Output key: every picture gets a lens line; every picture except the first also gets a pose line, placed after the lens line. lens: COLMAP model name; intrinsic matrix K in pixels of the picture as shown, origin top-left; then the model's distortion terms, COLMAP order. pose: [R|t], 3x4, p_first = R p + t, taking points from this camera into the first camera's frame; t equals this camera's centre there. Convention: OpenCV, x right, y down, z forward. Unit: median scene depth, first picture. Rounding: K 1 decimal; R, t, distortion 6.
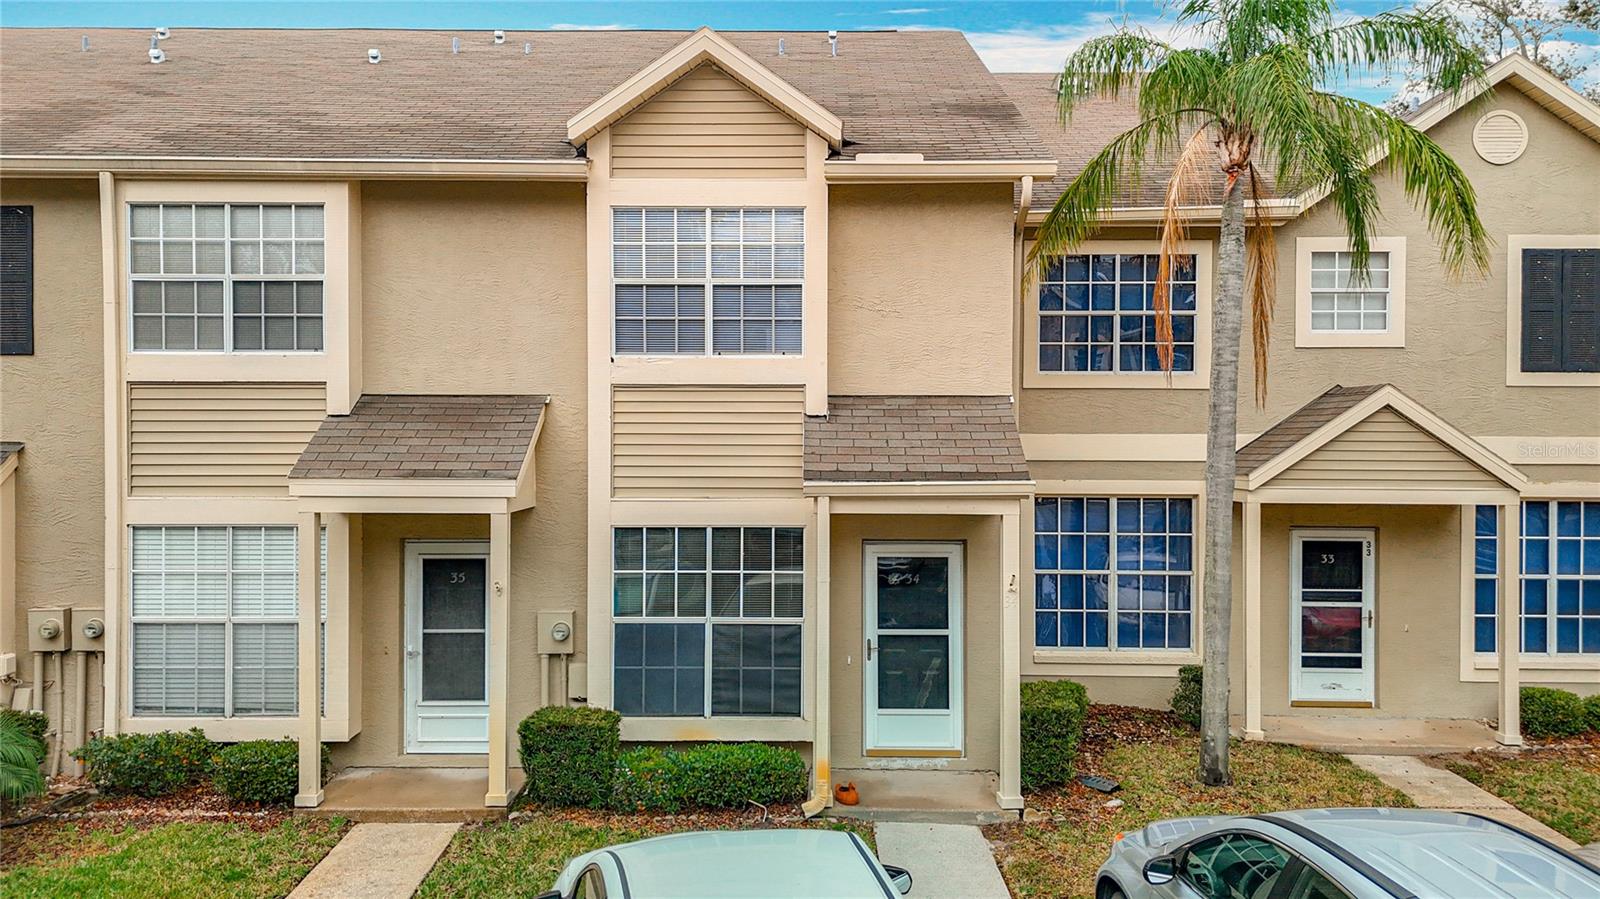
lens RADIAL K [[1164.2, 0, 800.0], [0, 1164.2, 449.5], [0, 0, 1]] dist [0.084482, -0.101132]
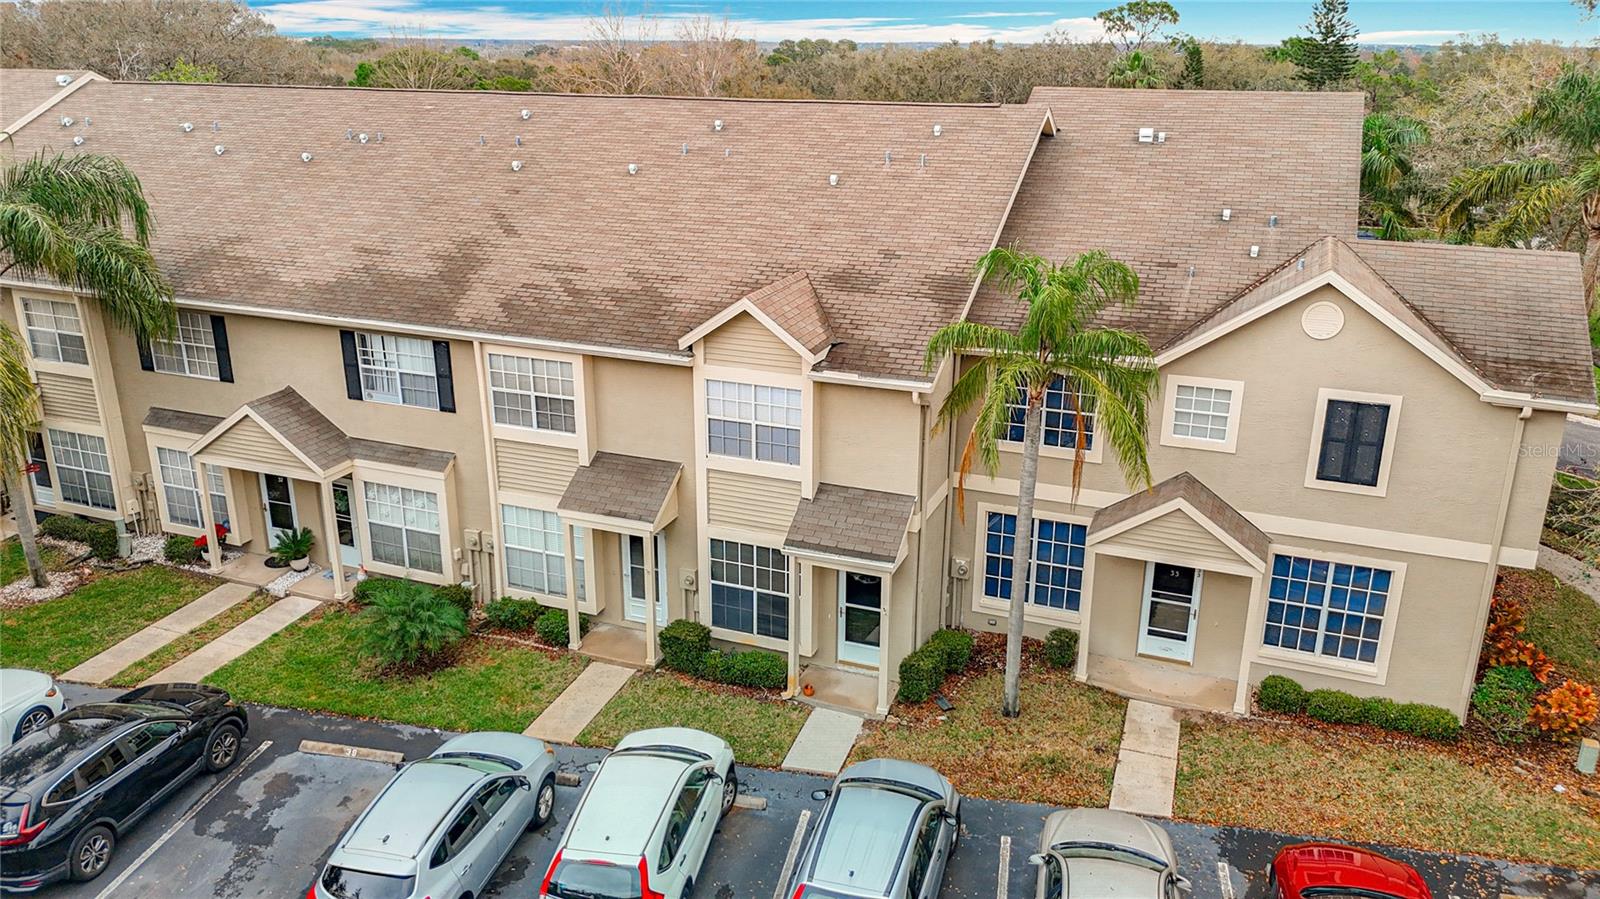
lens RADIAL K [[1164.2, 0, 800.0], [0, 1164.2, 449.5], [0, 0, 1]] dist [0.084482, -0.101132]
pose [[0.934396, 0.117487, -0.336303, 0.612620], [-0.005827, 0.948965, 0.315329, -0.682643], [0.356187, -0.292683, 0.887394, -0.617829]]
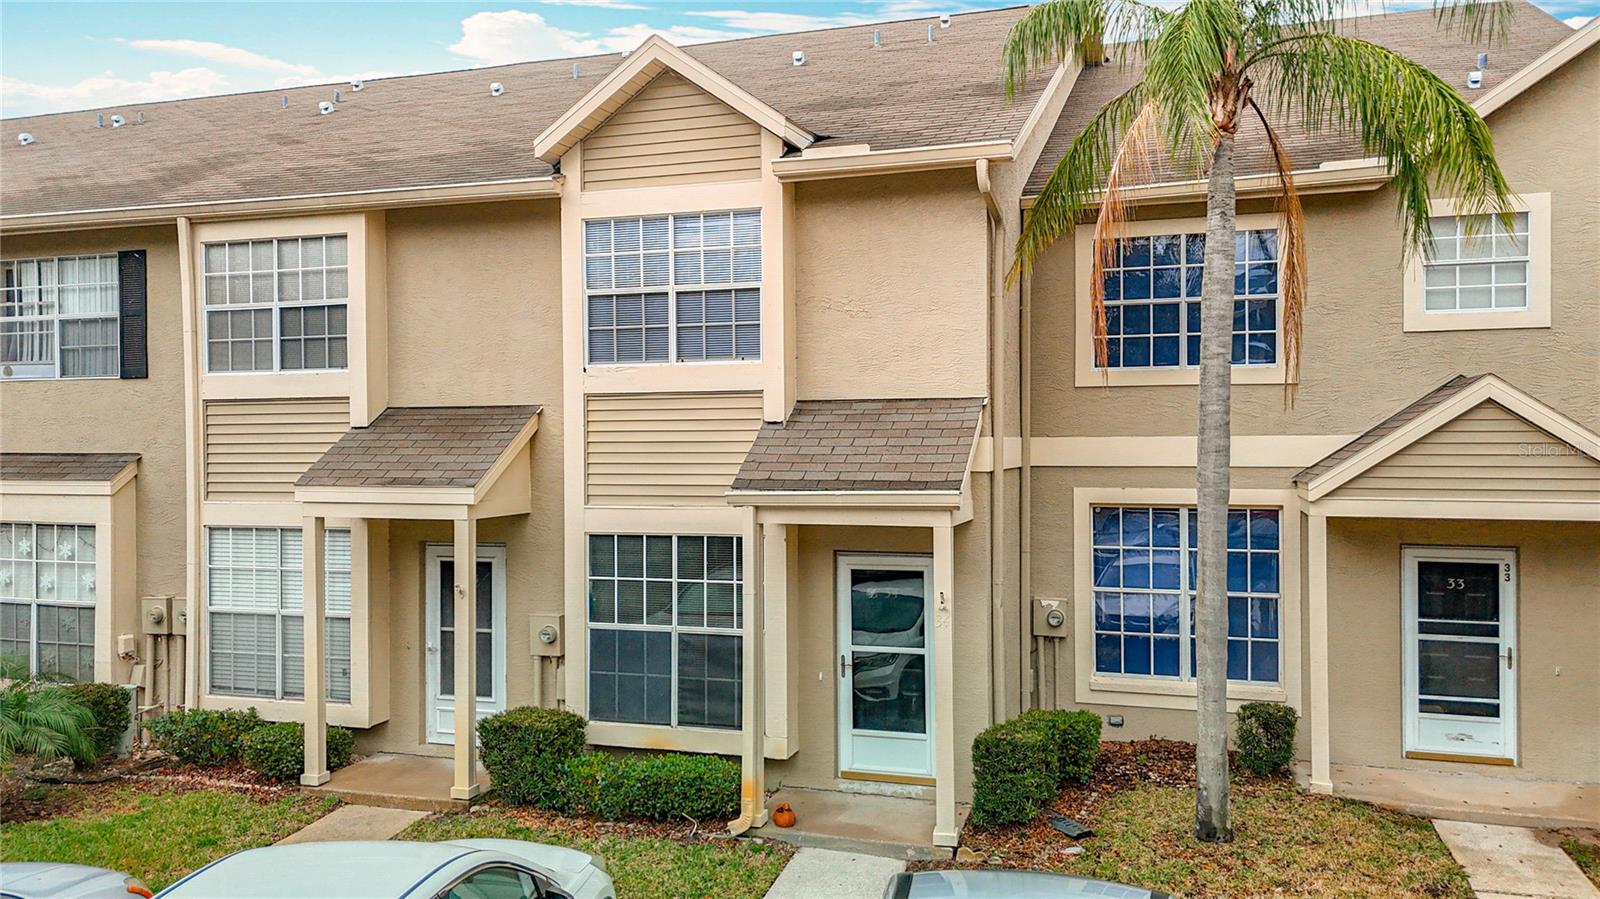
lens RADIAL K [[1189.4, 0, 806.4], [0, 1189.4, 446.1], [0, 0, 1]] dist [0.082368, -0.095579]
pose [[0.955451, -0.006824, -0.295072, 0.329975], [0.005827, 0.999974, -0.004259, -0.004587], [0.295093, 0.002350, 0.955466, 0.061301]]
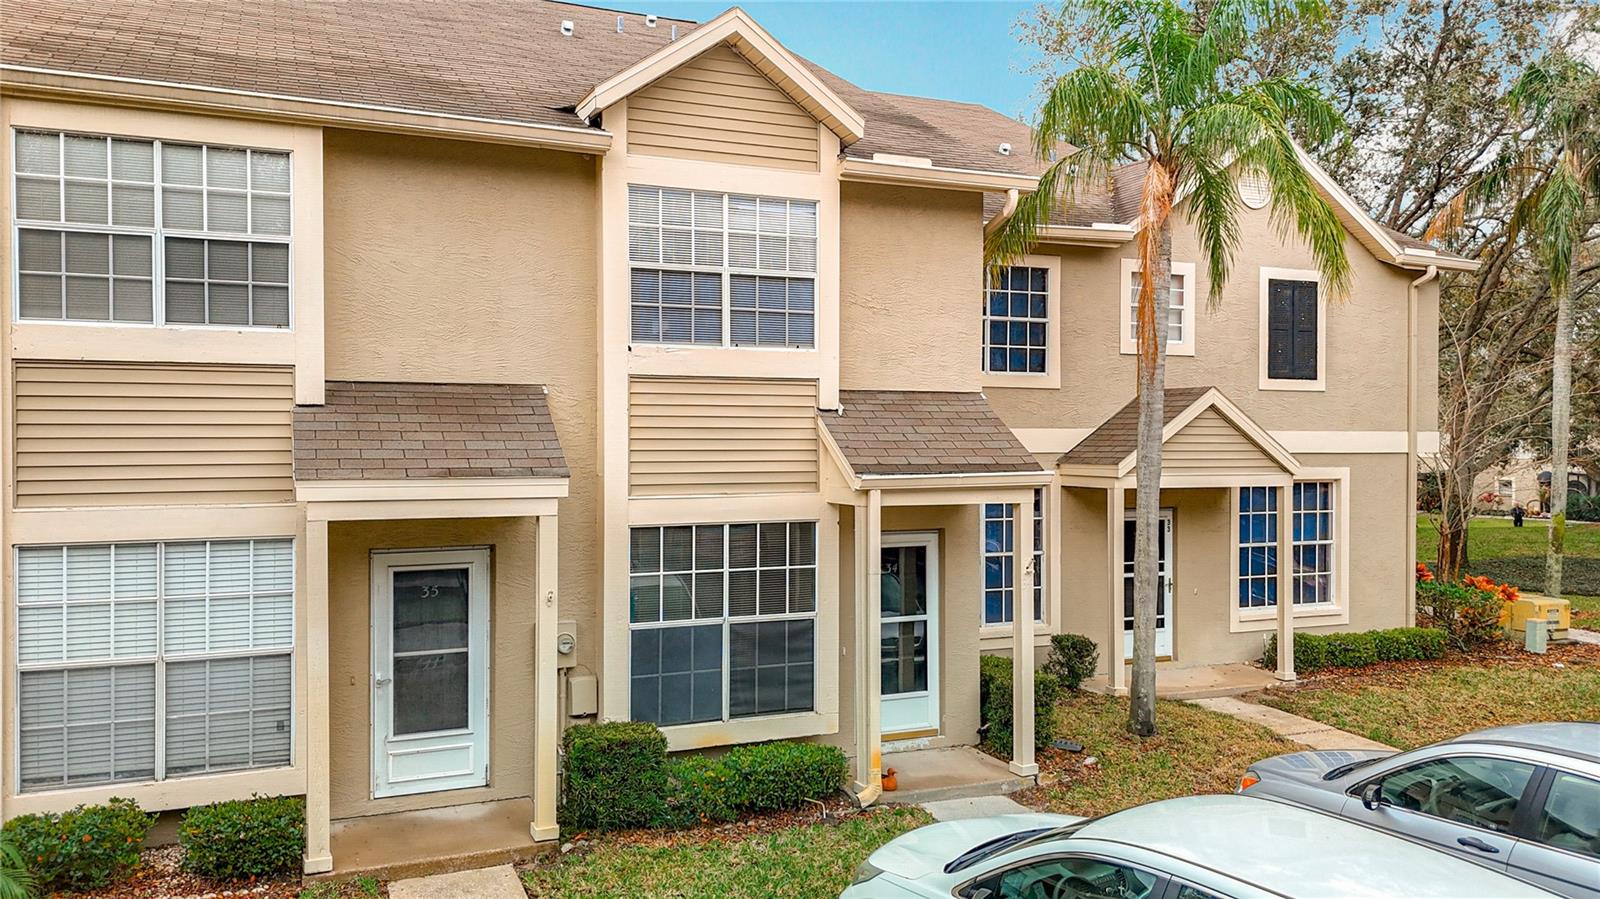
lens RADIAL K [[1164.2, 0, 800.0], [0, 1164.2, 449.5], [0, 0, 1]] dist [0.084482, -0.101132]
pose [[0.916154, -0.006312, 0.400776, -0.409135], [0.004853, 0.999977, 0.004655, 0.000391], [-0.400797, -0.002320, 0.916164, 0.089528]]
